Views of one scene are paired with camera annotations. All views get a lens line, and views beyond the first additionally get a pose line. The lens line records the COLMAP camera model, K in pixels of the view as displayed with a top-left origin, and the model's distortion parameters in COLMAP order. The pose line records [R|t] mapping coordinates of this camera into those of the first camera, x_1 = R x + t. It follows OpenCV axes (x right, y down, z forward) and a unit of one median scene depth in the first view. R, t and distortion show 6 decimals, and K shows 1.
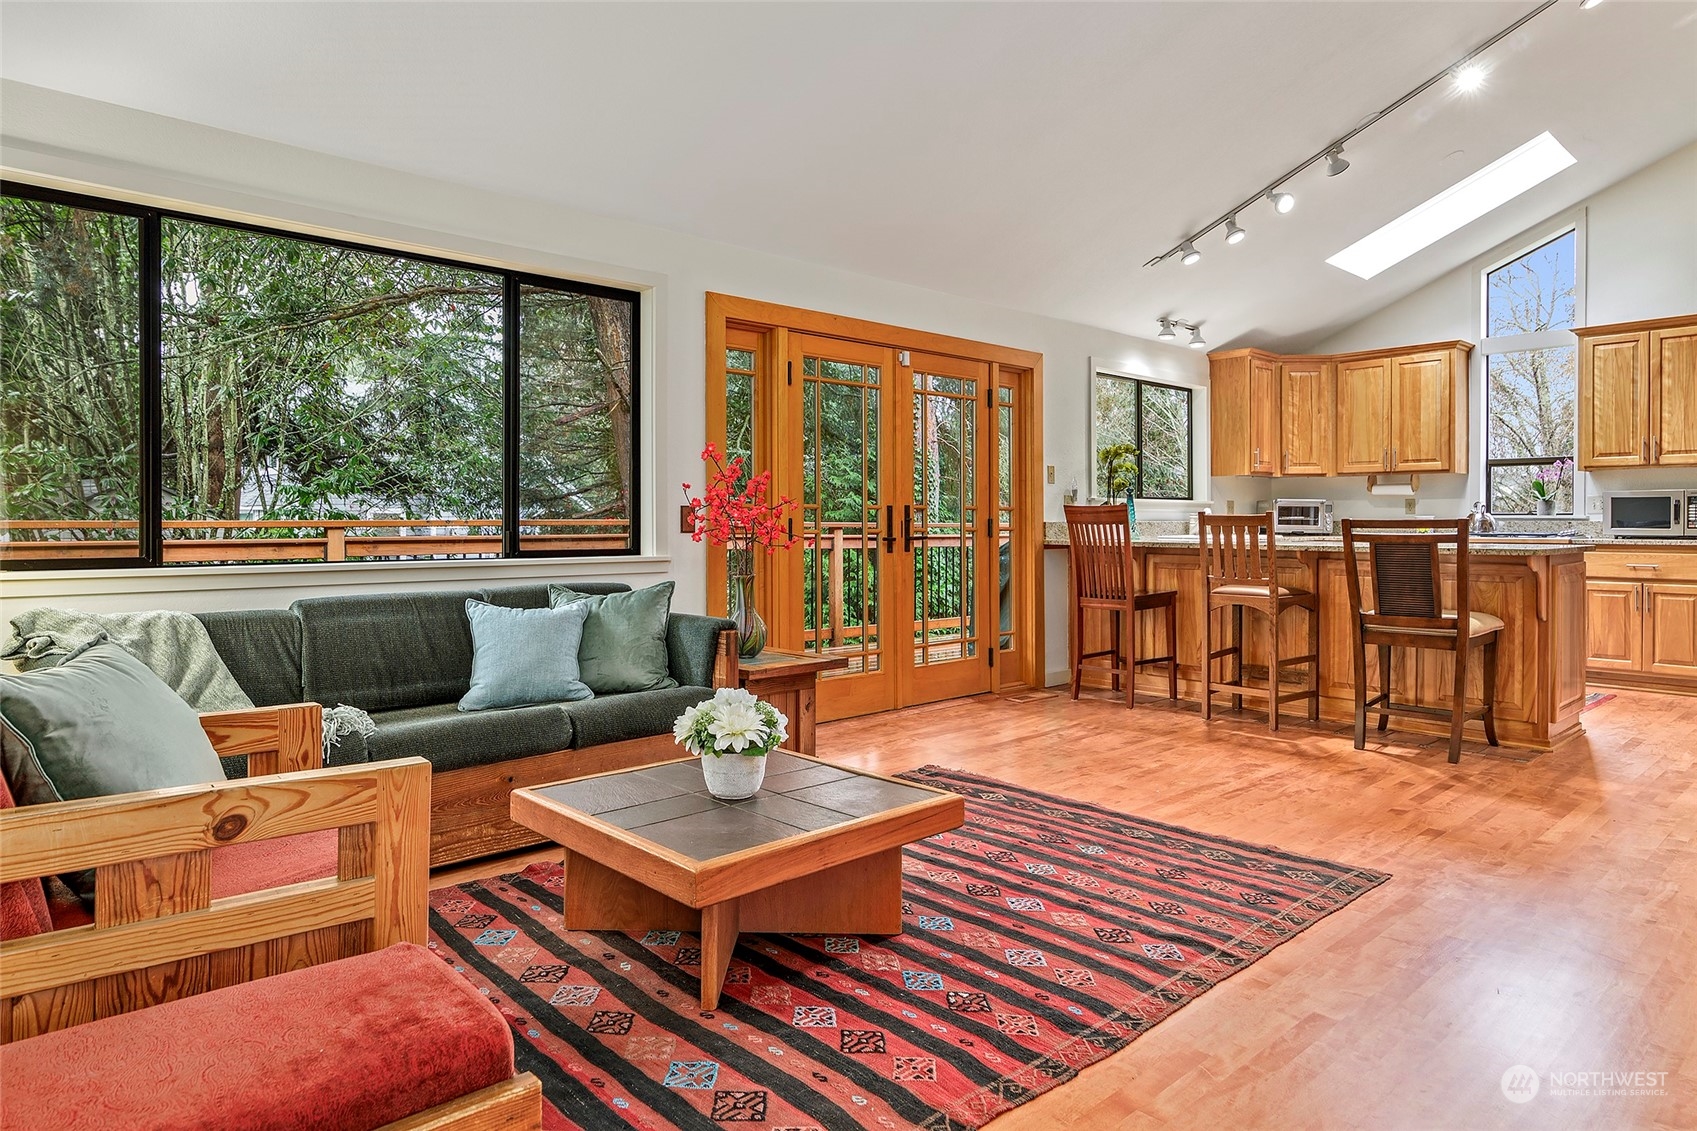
lens RADIAL K [[1025.1, 0, 848.5], [0, 1025.1, 518.0], [0, 0, 1]] dist [-0.000406, -0.000482]
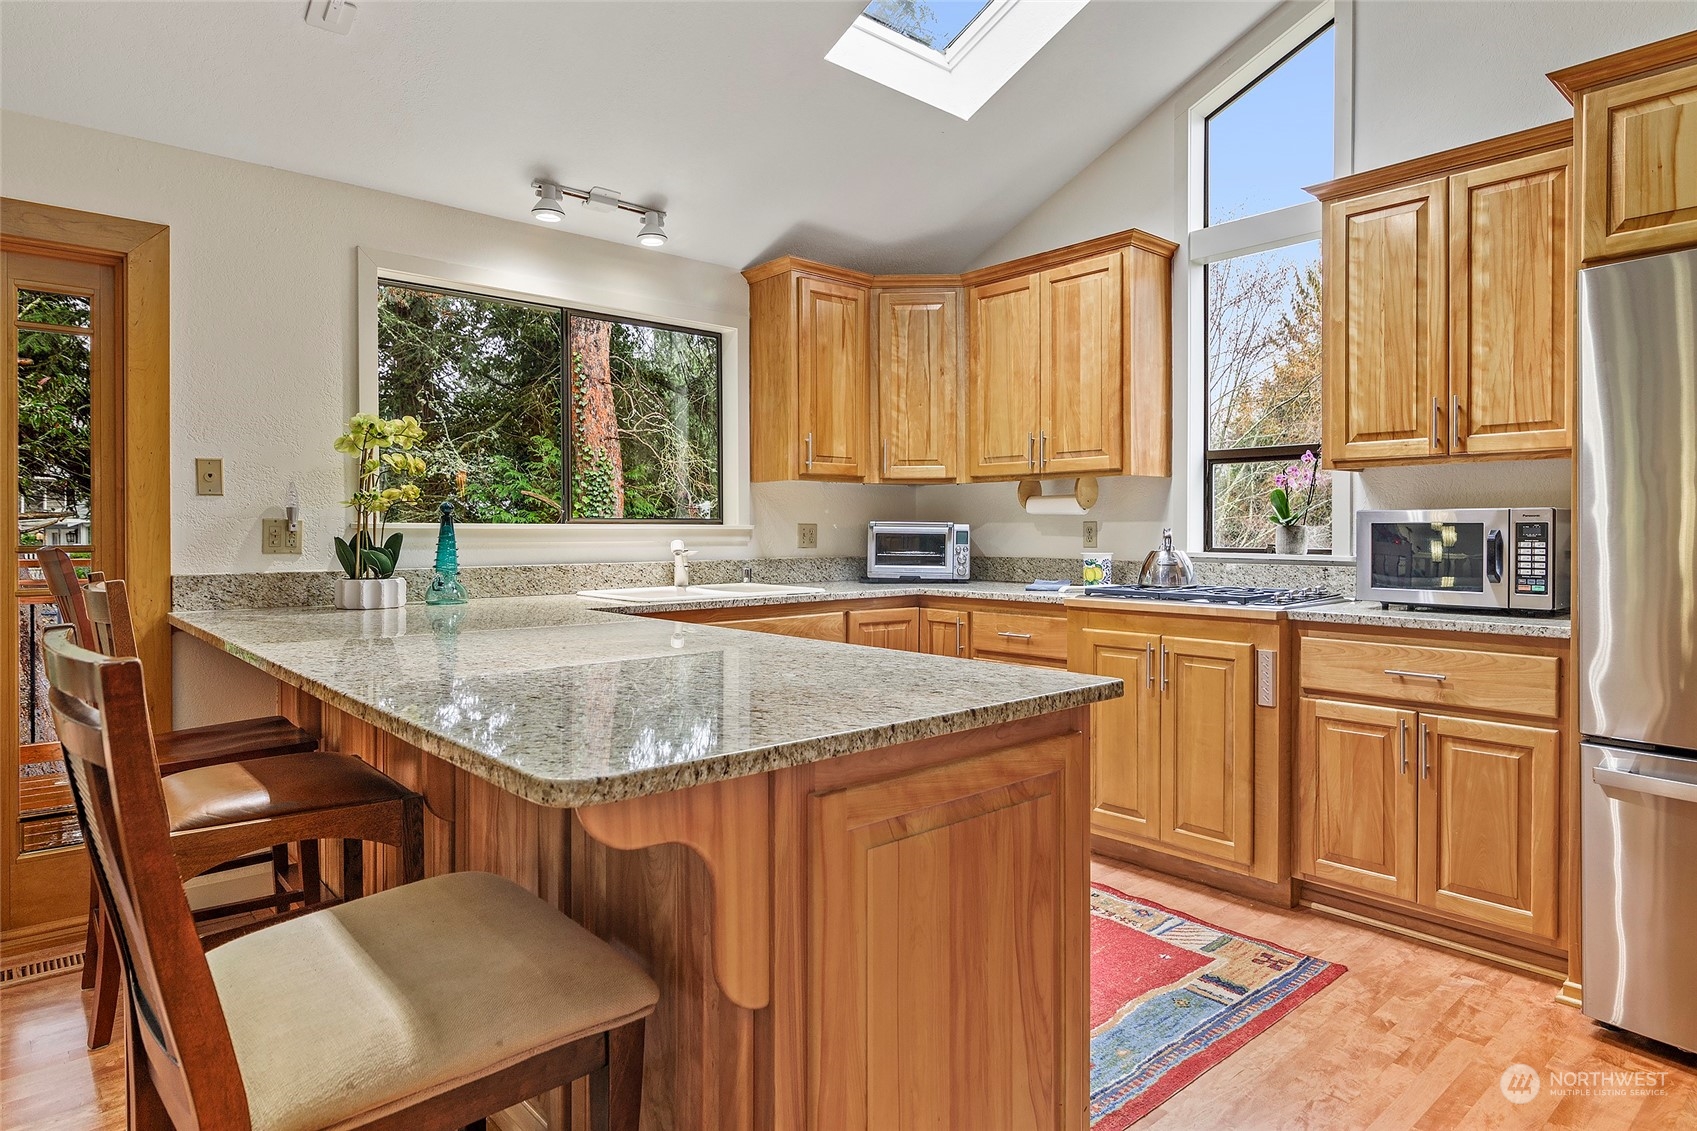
lens RADIAL K [[1029.1, 0, 815.3], [0, 1029.1, 527.2], [0, 0, 1]] dist [0.002400, -0.000658]
pose [[0.999804, 0.000022, -0.019785, 0.497767], [-0.000065, 0.999998, -0.002177, -0.017527], [0.019785, 0.002178, 0.999802, 0.515577]]
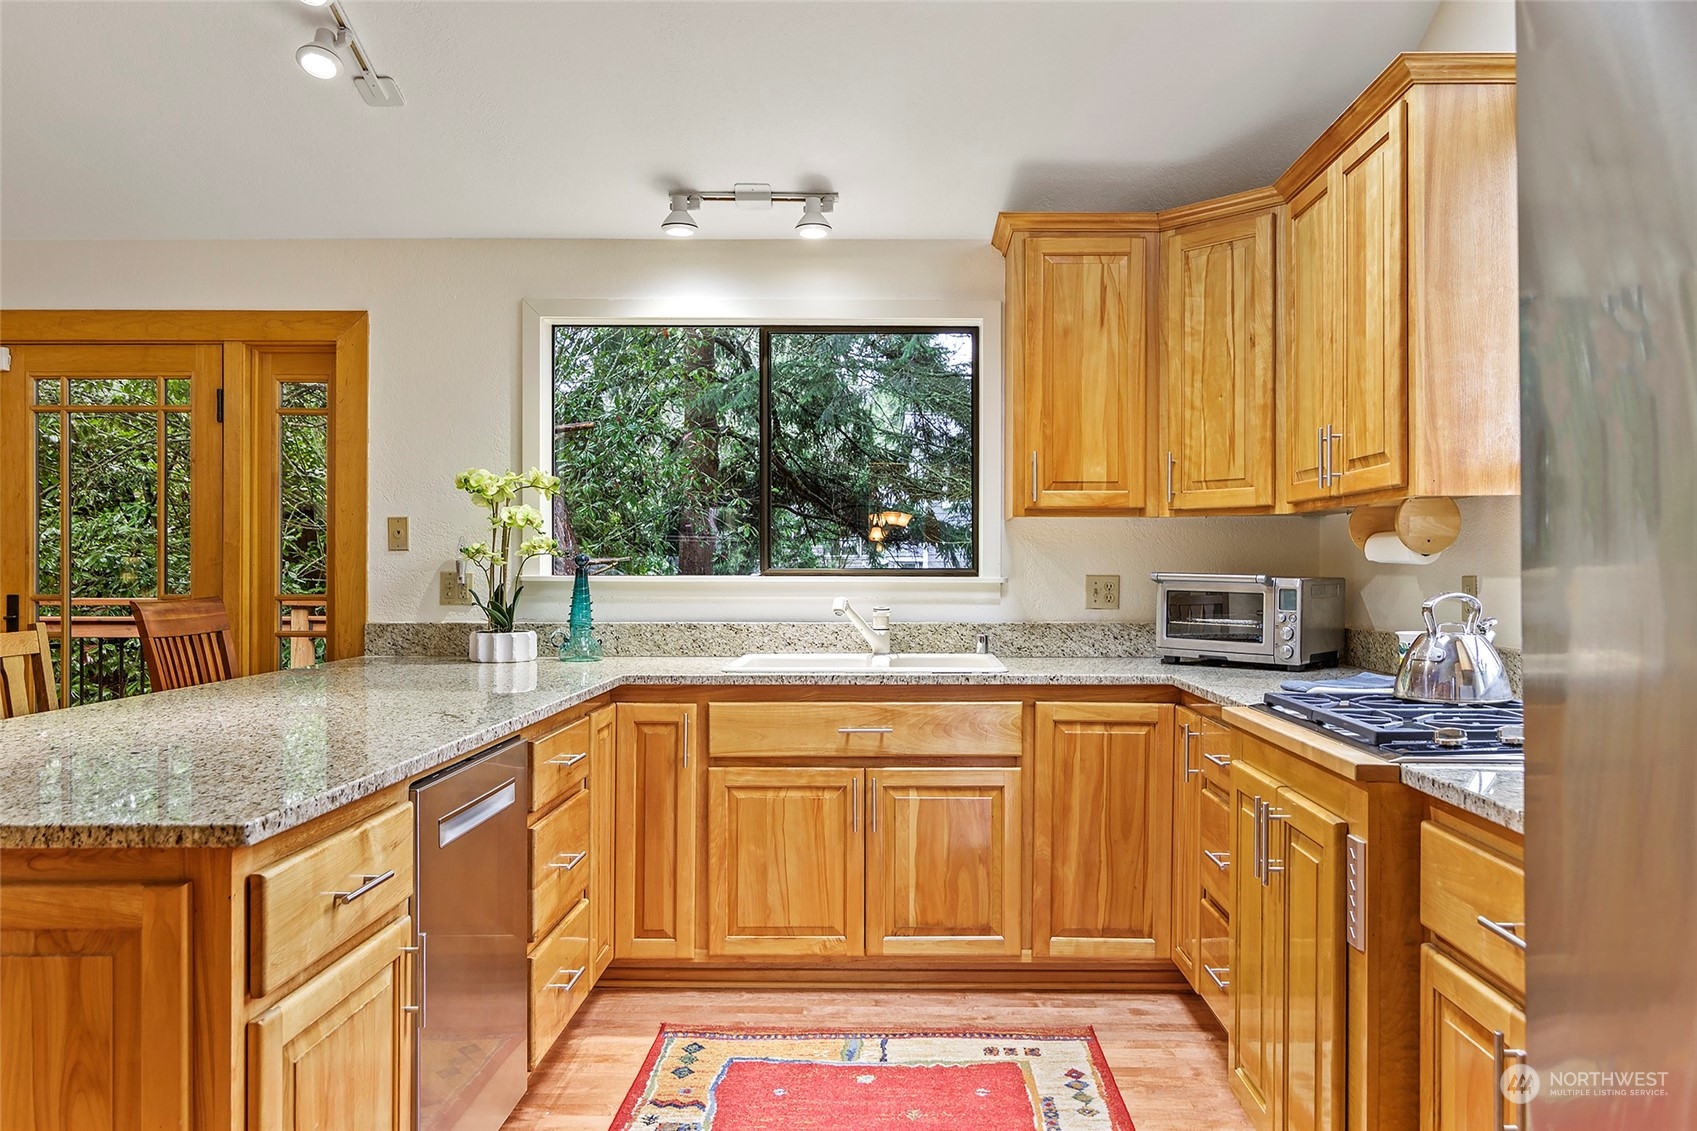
lens RADIAL K [[1241.1, 0, 848.5], [0, 1241.1, 565.5], [0, 0, 1]] dist [-0.002324, 0.000796]
pose [[0.715313, 0.001972, -0.698801, 0.838872], [-0.001261, 0.999998, 0.001531, -0.027748], [0.698803, -0.000215, 0.715314, 0.712979]]
